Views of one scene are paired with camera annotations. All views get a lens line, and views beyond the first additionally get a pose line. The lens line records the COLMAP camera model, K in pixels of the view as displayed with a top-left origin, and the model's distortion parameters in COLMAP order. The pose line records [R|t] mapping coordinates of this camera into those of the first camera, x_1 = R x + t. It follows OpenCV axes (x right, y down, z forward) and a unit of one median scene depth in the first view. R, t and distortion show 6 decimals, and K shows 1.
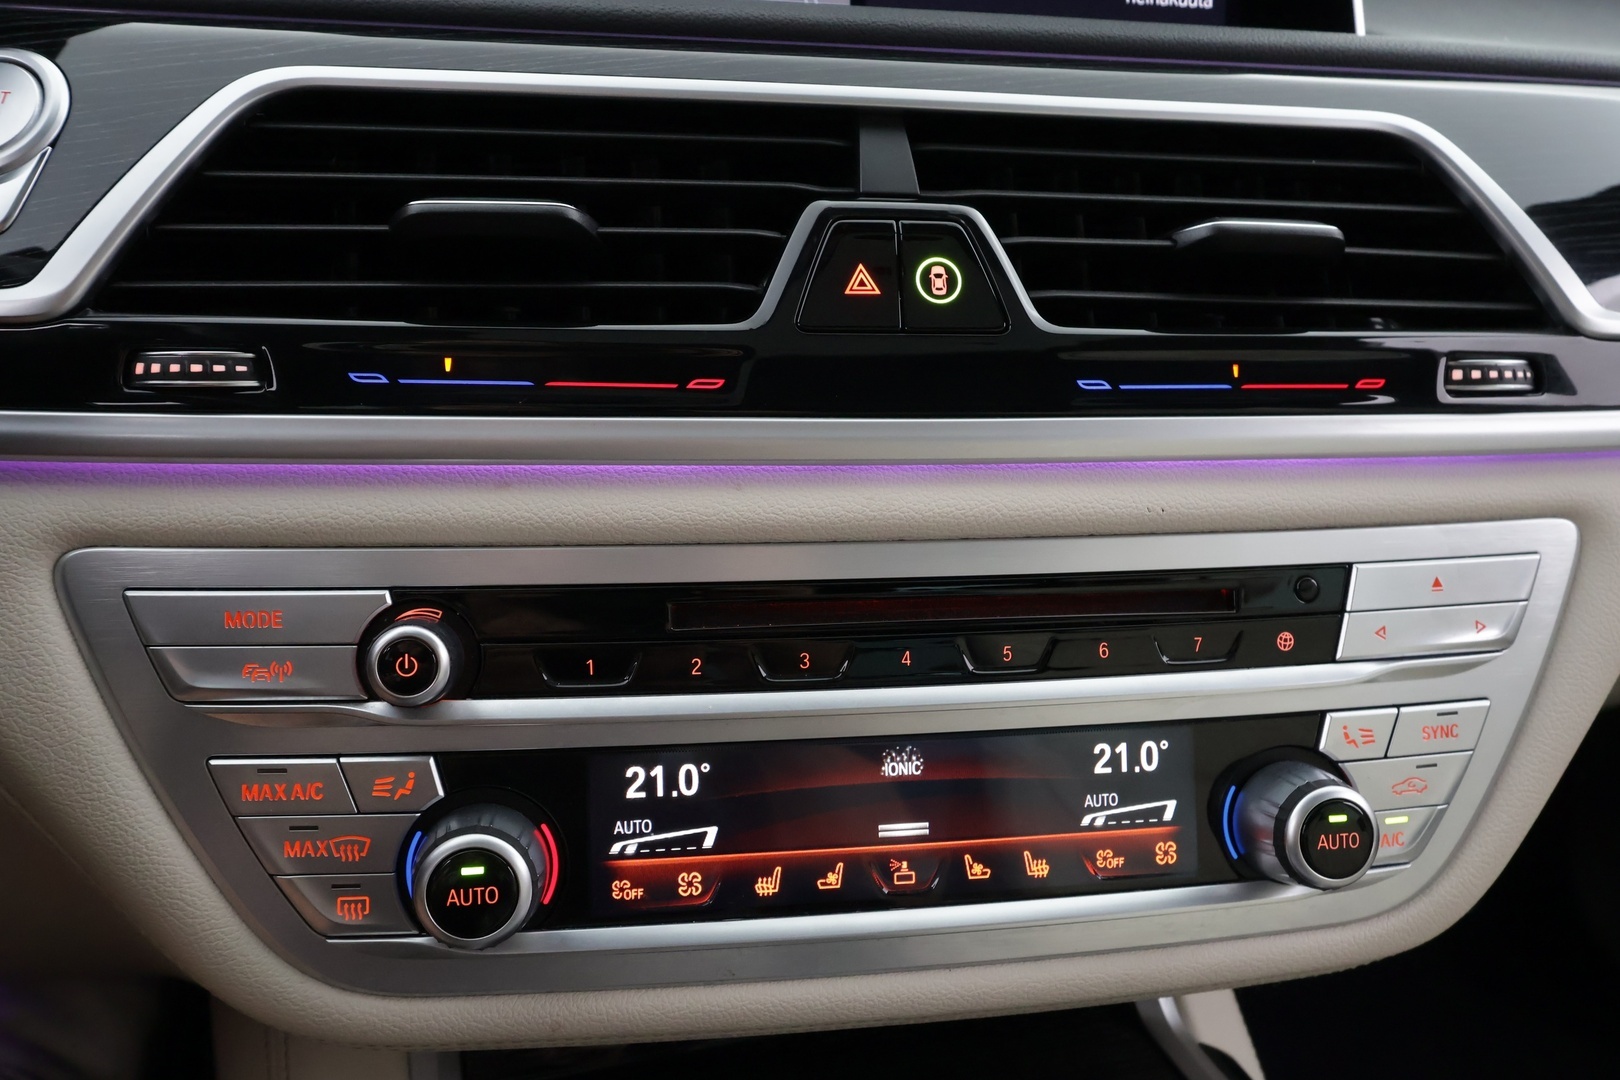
lens RADIAL K [[1271.9, 0, 810.0], [0, 1271.9, 540.0], [0, 0, 1]] dist [0.001374, 0.000671]
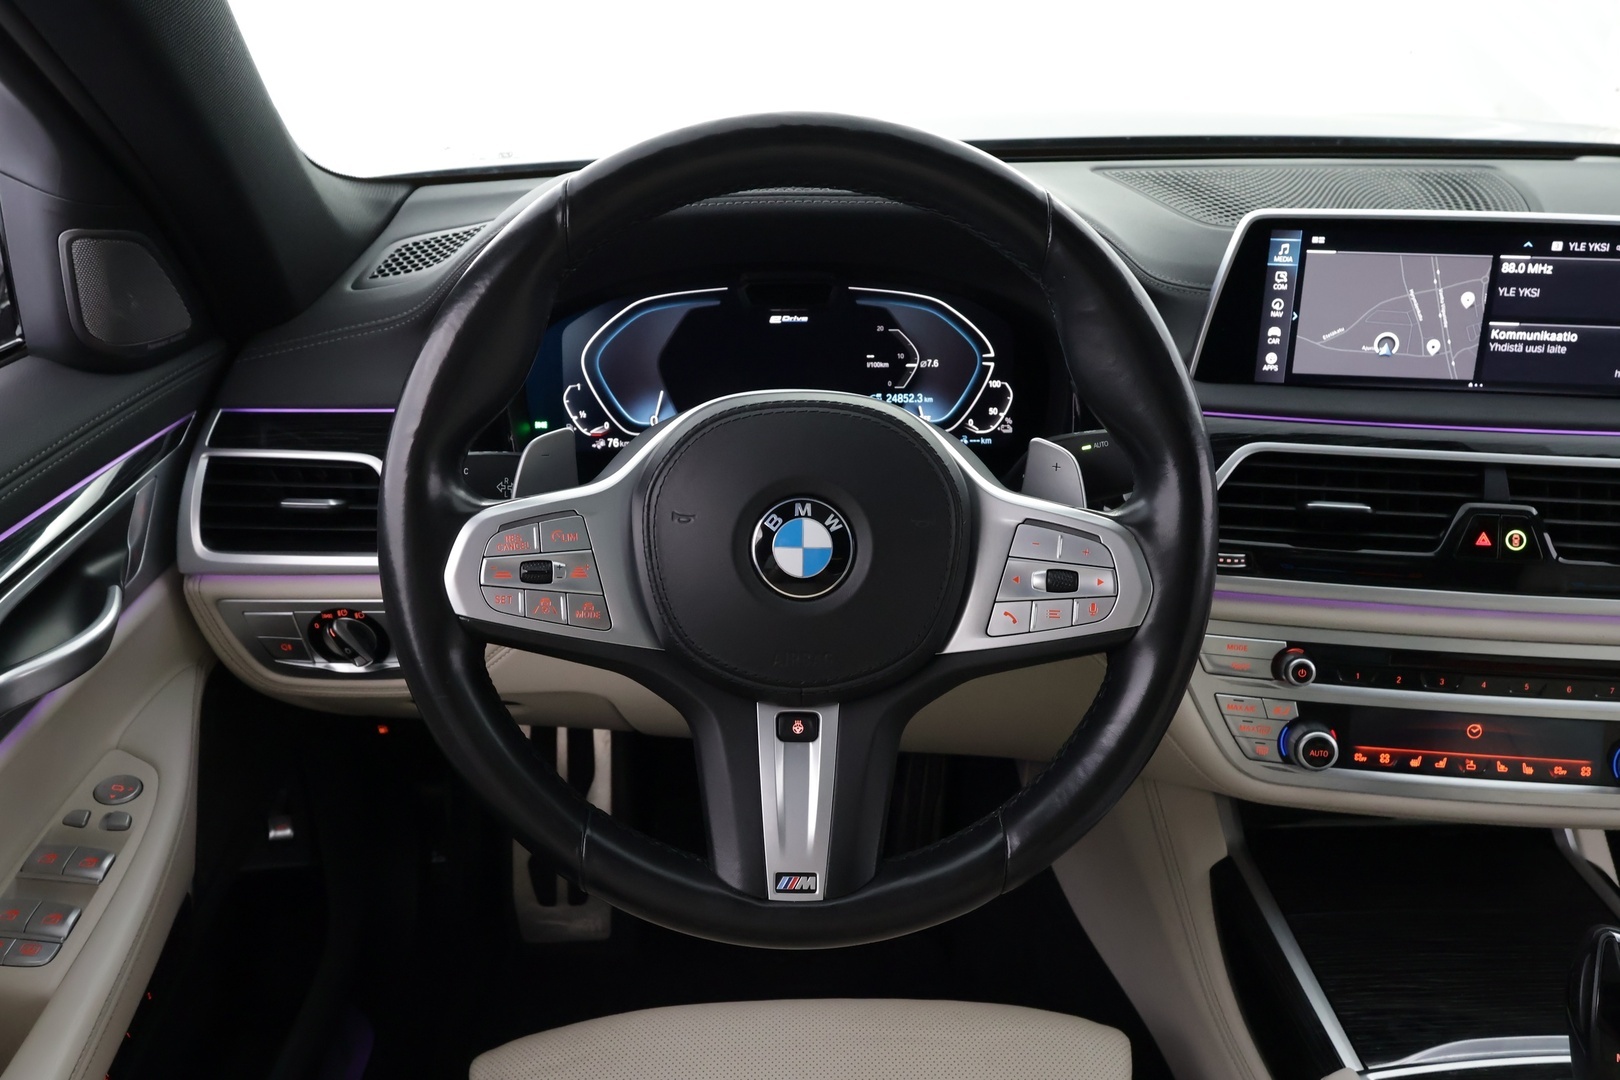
lens RADIAL K [[1271.9, 0, 810.0], [0, 1271.9, 540.0], [0, 0, 1]] dist [0.001374, 0.000671]
pose [[0.960298, 0.088719, -0.264494, -0.579042], [-0.056734, 0.990379, 0.126217, -0.445232], [0.273147, -0.106200, 0.956092, -1.807099]]
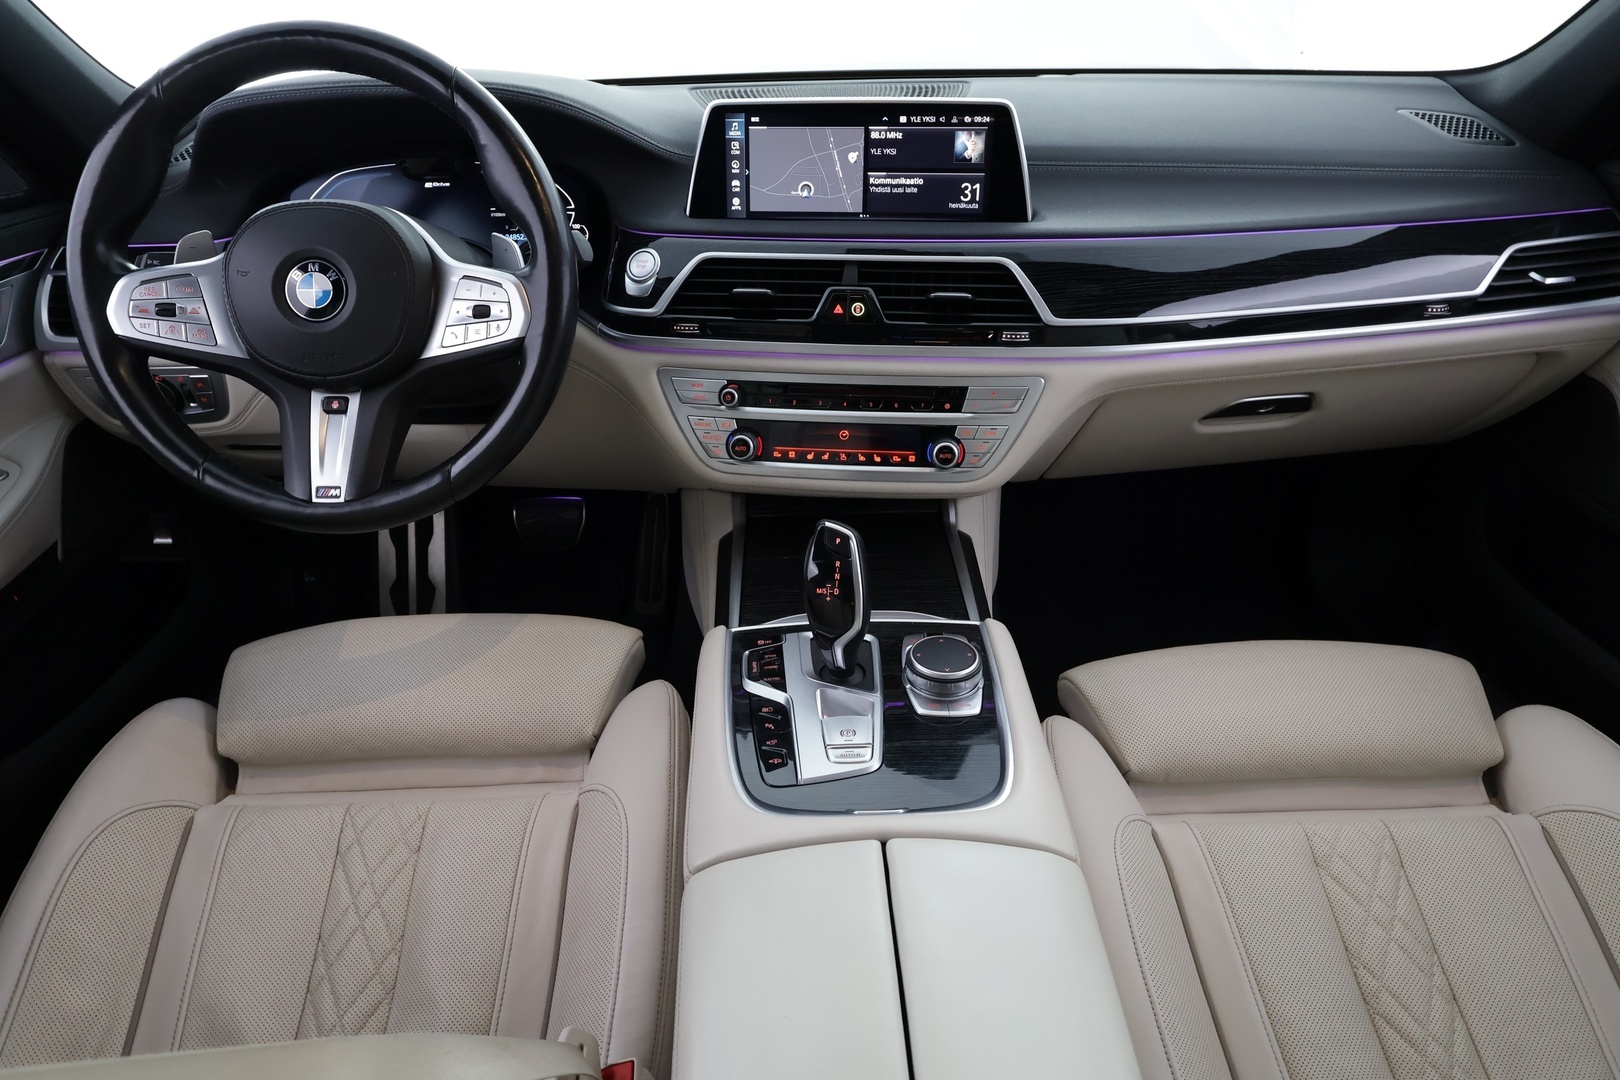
lens RADIAL K [[995.5, 0, 810.0], [0, 995.5, 540.0], [0, 0, 1]] dist [-0.003404, -0.002032]
pose [[0.956726, 0.099692, -0.273382, 0.883807], [-0.040848, 0.976192, 0.213027, -0.156475], [0.288110, -0.192641, 0.938020, -2.111534]]
